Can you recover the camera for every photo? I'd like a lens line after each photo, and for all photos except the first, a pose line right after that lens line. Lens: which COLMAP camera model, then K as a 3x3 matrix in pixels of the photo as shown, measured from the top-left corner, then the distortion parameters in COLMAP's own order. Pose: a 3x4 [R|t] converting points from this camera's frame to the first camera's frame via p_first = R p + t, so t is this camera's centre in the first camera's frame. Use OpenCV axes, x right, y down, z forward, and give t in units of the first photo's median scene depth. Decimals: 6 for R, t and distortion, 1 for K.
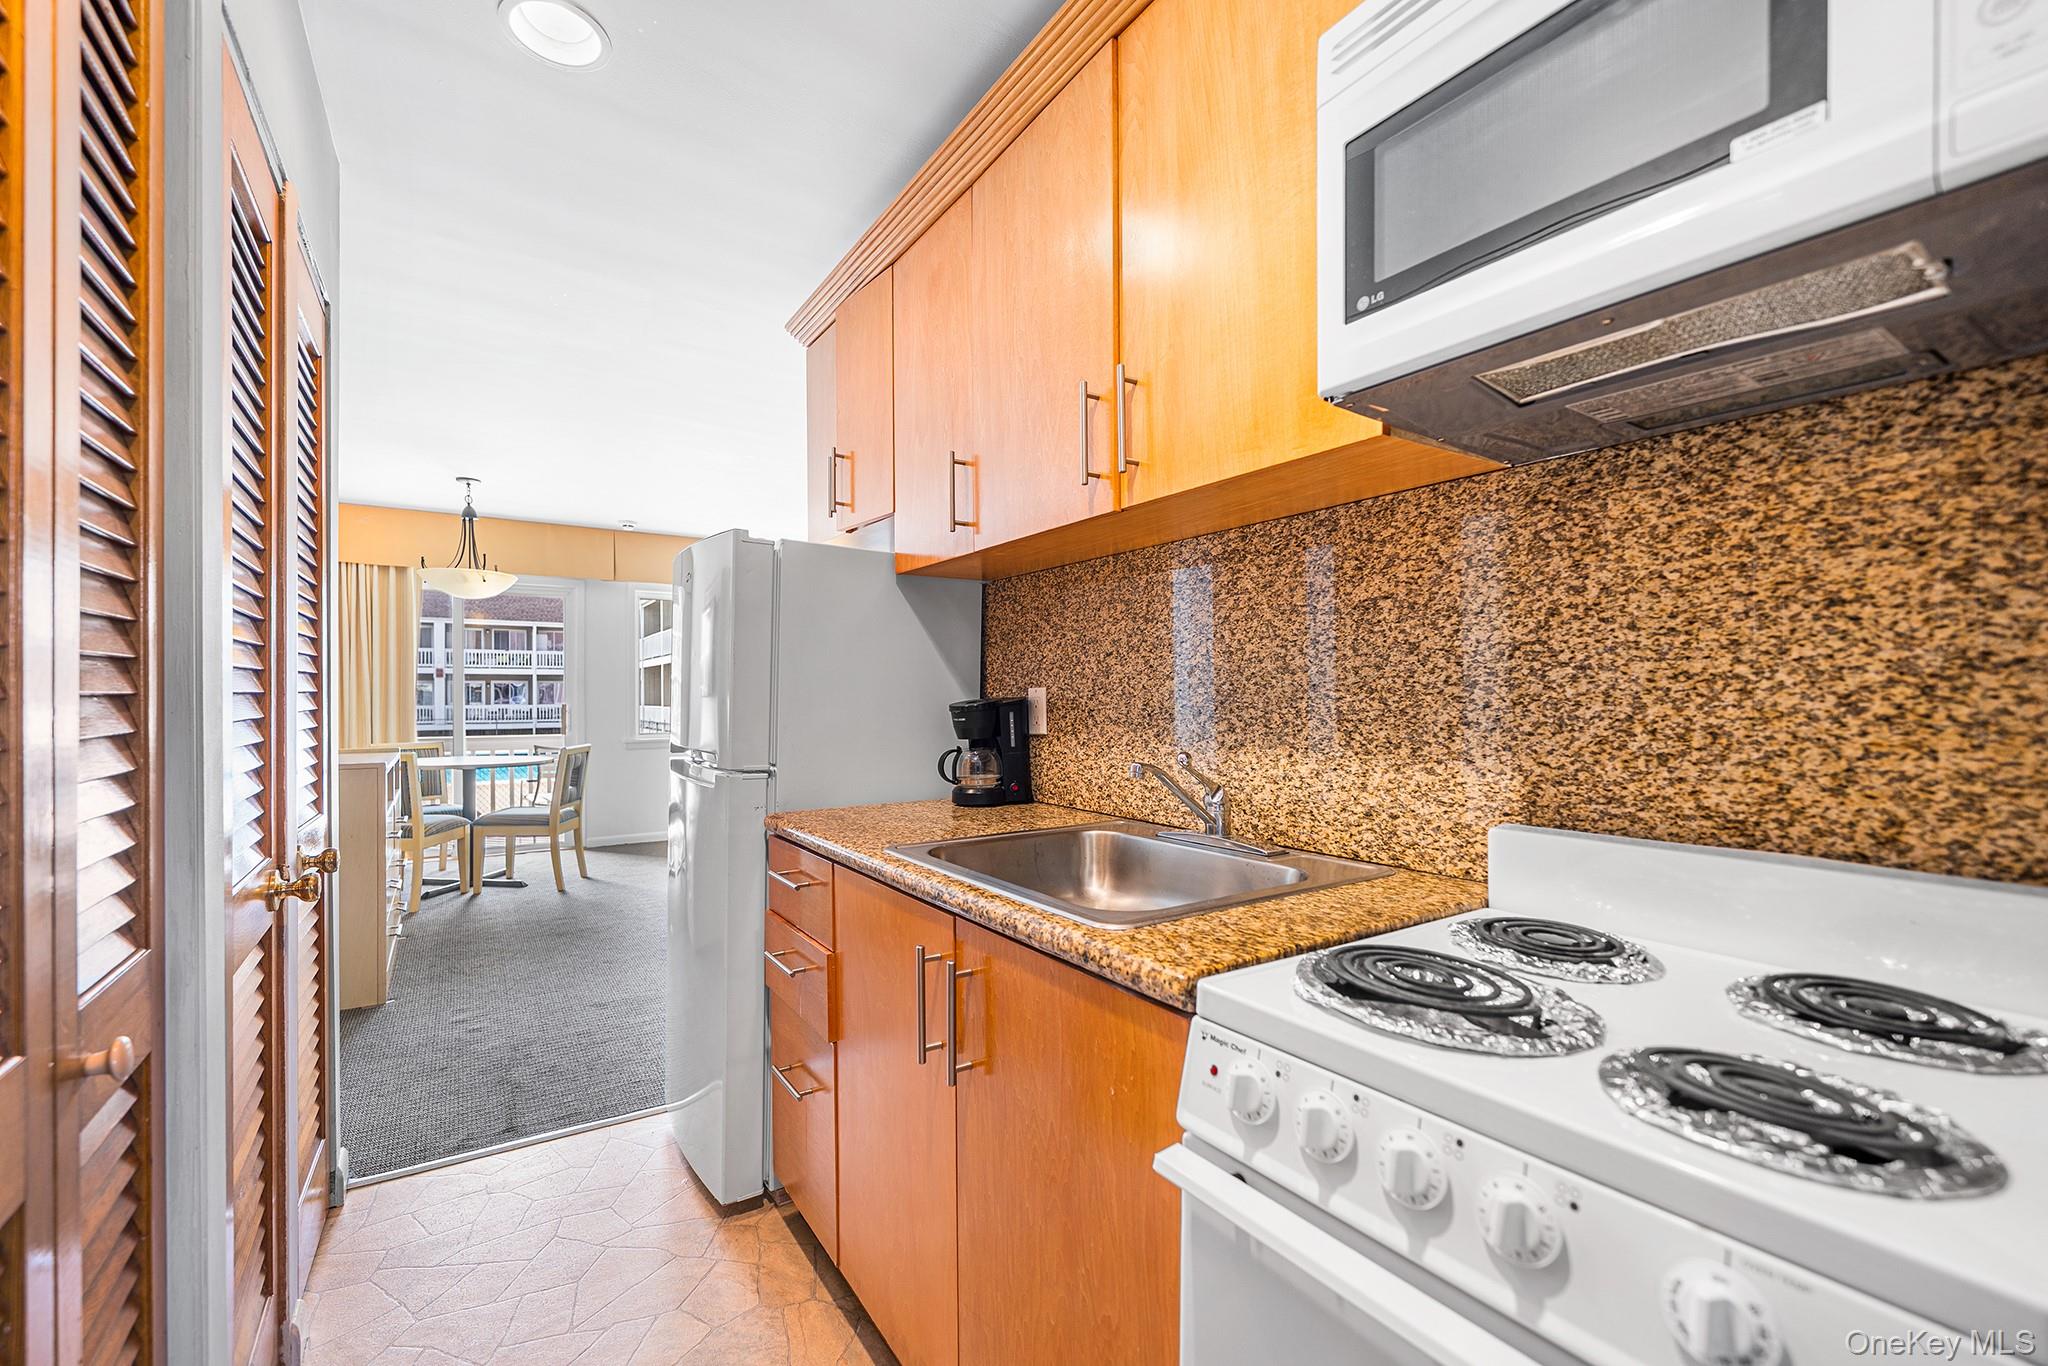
lens RADIAL K [[868.1, 0, 1020.5], [0, 868.1, 685.7], [0, 0, 1]] dist [-0.019955, 0.000013]
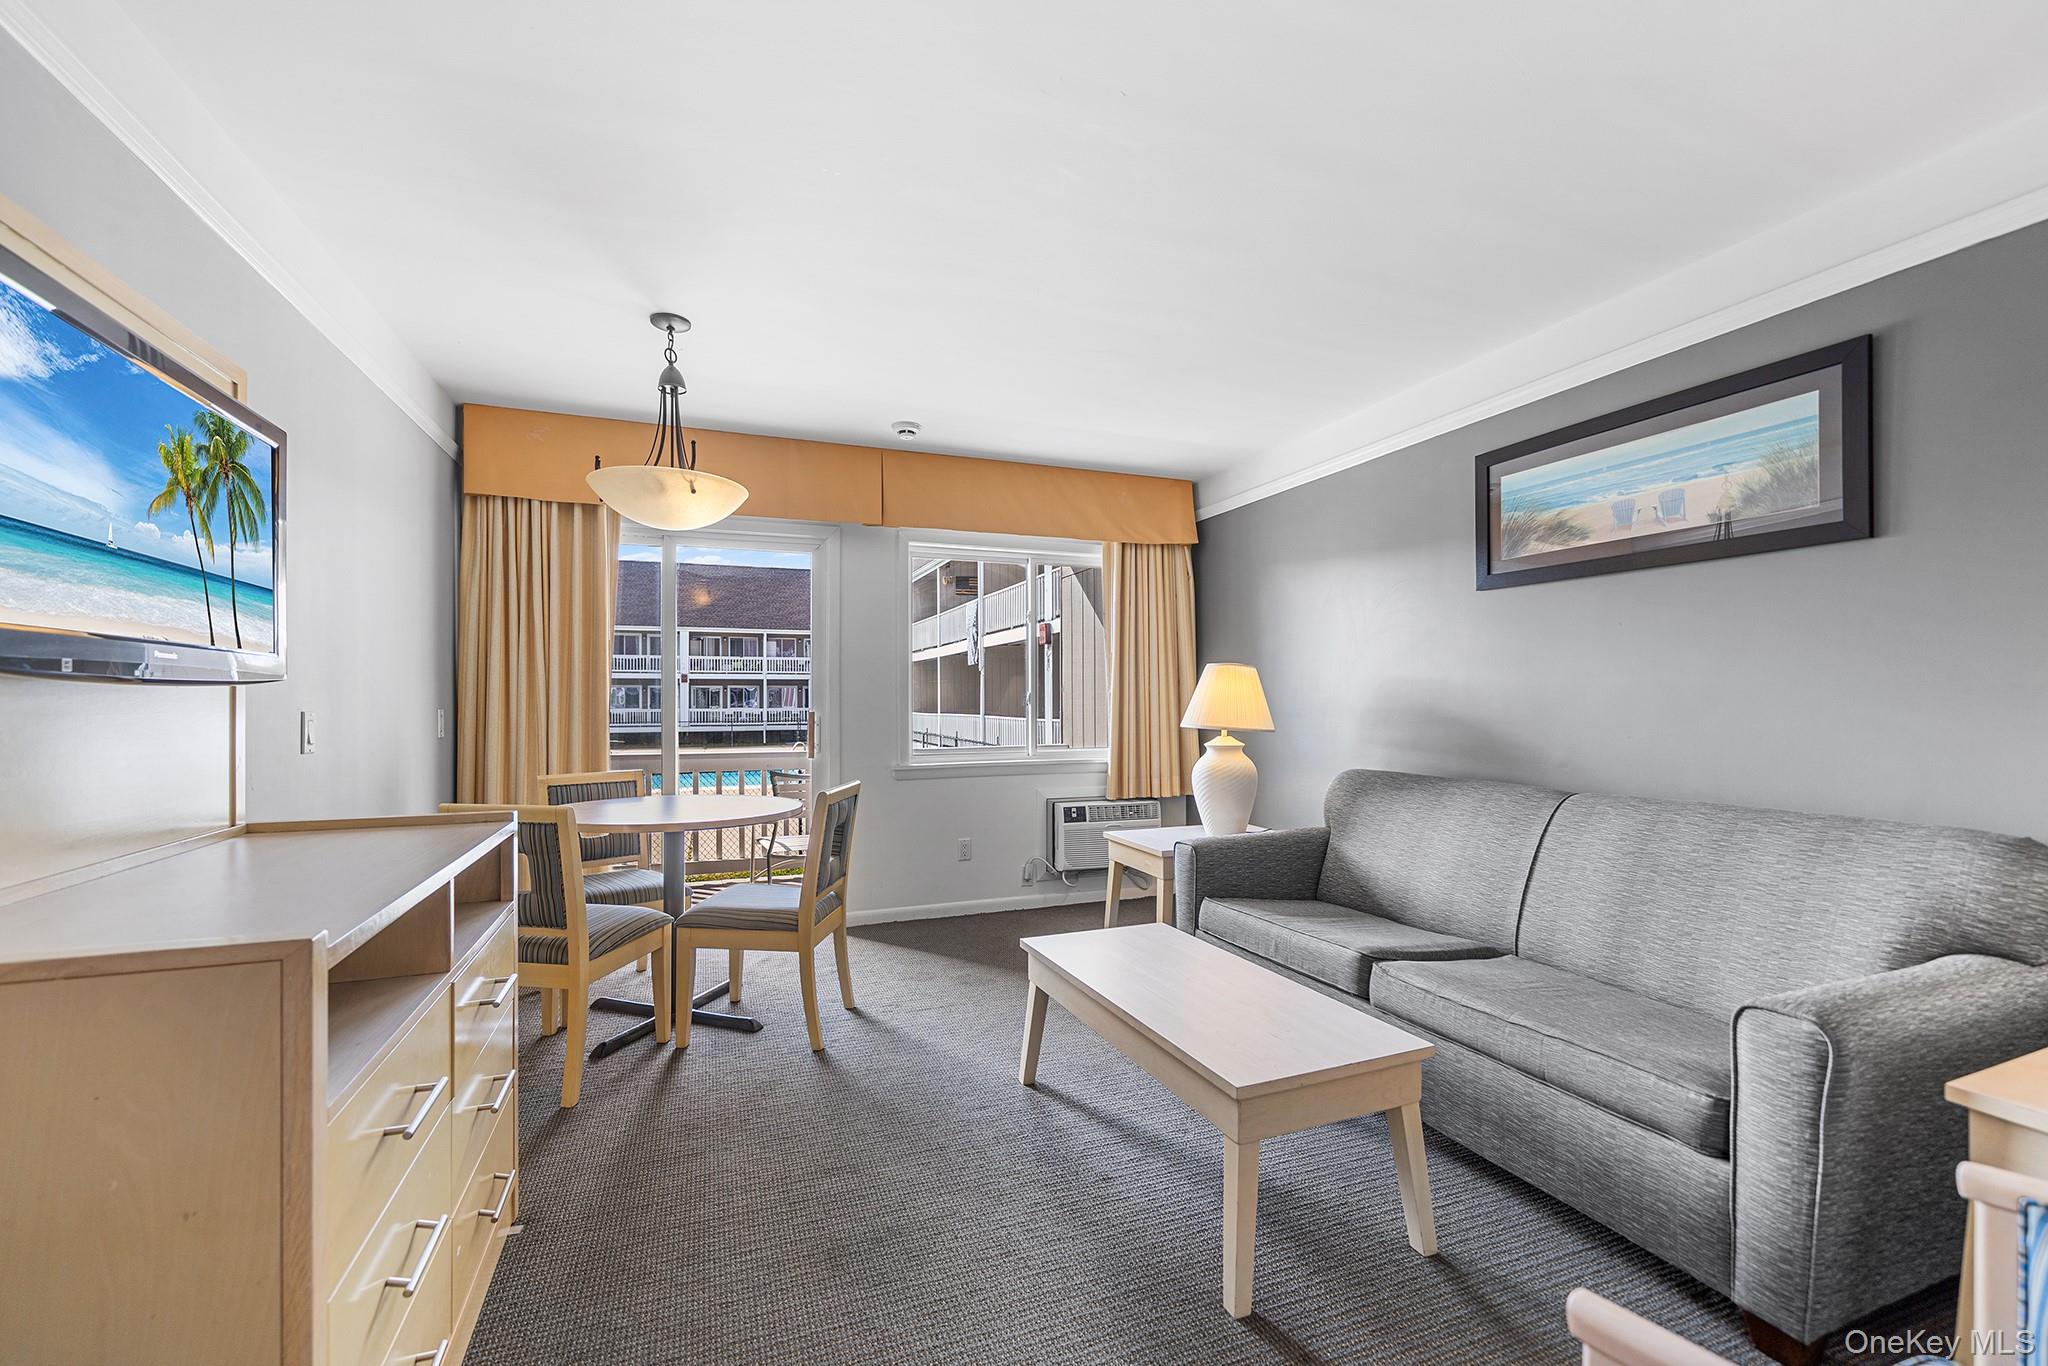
lens RADIAL K [[868.1, 0, 1020.5], [0, 868.1, 685.7], [0, 0, 1]] dist [-0.019955, 0.000013]
pose [[0.974596, 0.000779, -0.223969, -0.274304], [-0.002264, 0.999977, -0.006372, 0.006216], [0.223959, 0.006717, 0.974575, 0.473164]]
